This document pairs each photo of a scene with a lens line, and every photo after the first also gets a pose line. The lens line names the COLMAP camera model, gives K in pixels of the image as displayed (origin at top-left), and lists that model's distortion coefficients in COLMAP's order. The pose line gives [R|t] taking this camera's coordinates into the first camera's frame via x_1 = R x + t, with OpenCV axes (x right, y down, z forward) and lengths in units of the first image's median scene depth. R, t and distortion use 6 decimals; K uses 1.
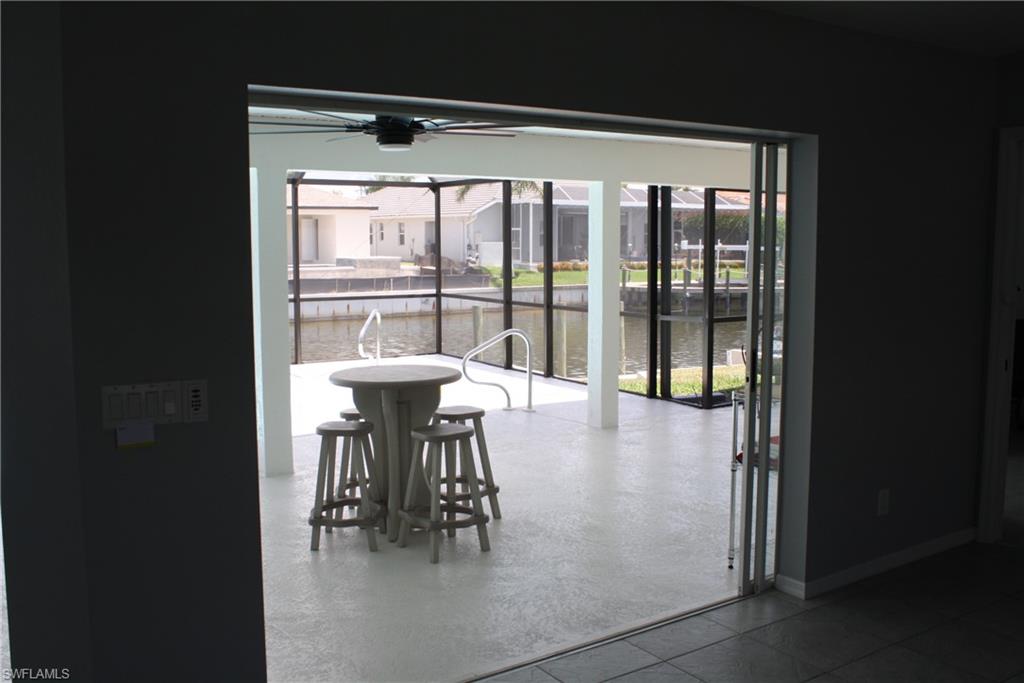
lens RADIAL K [[954.0, 0, 512.0], [0, 954.0, 341.5], [0, 0, 1]] dist [-0.150710, 0.004013]
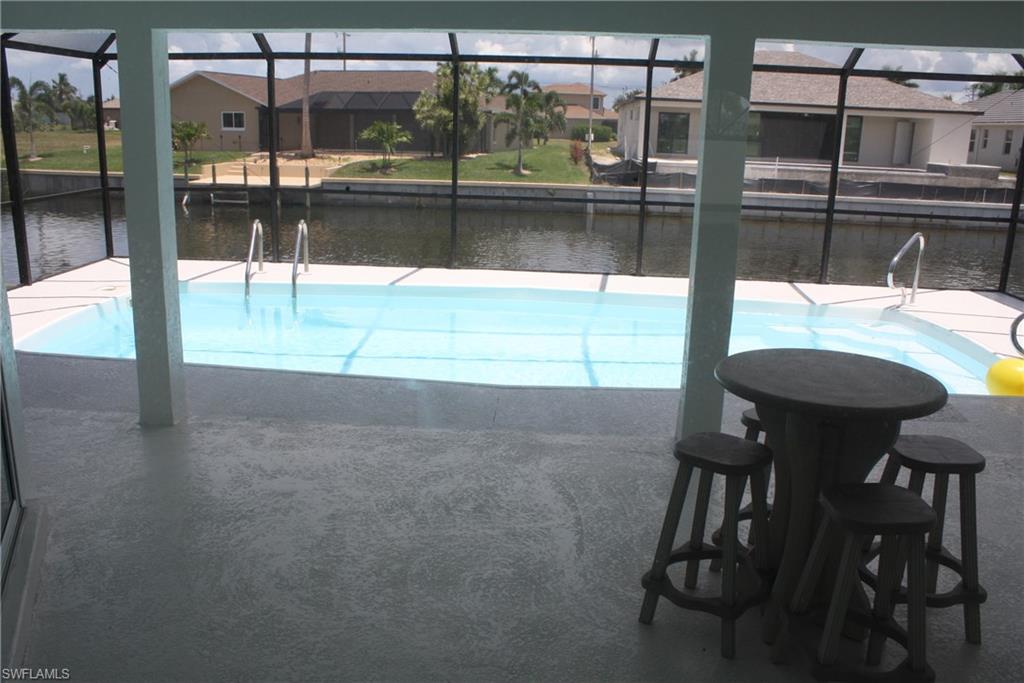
lens RADIAL K [[859.4, 0, 497.5], [0, 859.4, 342.3], [0, 0, 1]] dist [-0.141068, 0.108728]
pose [[0.788481, 0.175769, -0.589408, 0.021327], [-0.096443, 0.981774, 0.163761, -0.053475], [0.607450, -0.072278, 0.791063, 0.471994]]
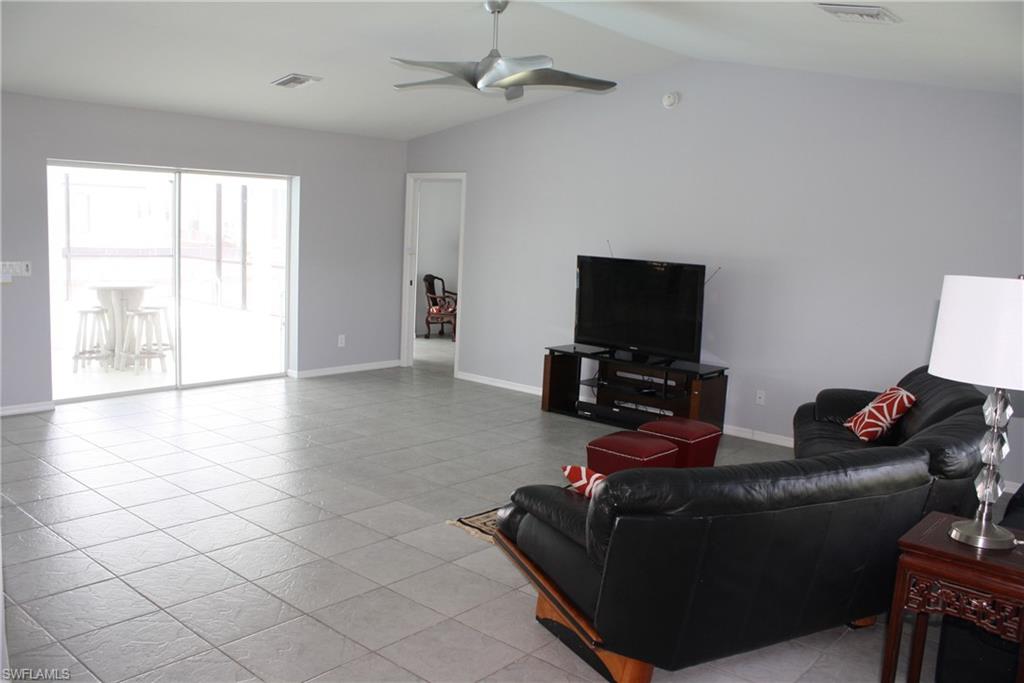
lens RADIAL K [[859.4, 0, 497.5], [0, 859.4, 342.3], [0, 0, 1]] dist [-0.141068, 0.108728]
pose [[0.969657, 0.012664, 0.244139, 0.204922], [-0.020172, 0.999397, 0.028276, 0.086809], [-0.243634, -0.032343, 0.969328, -0.843737]]
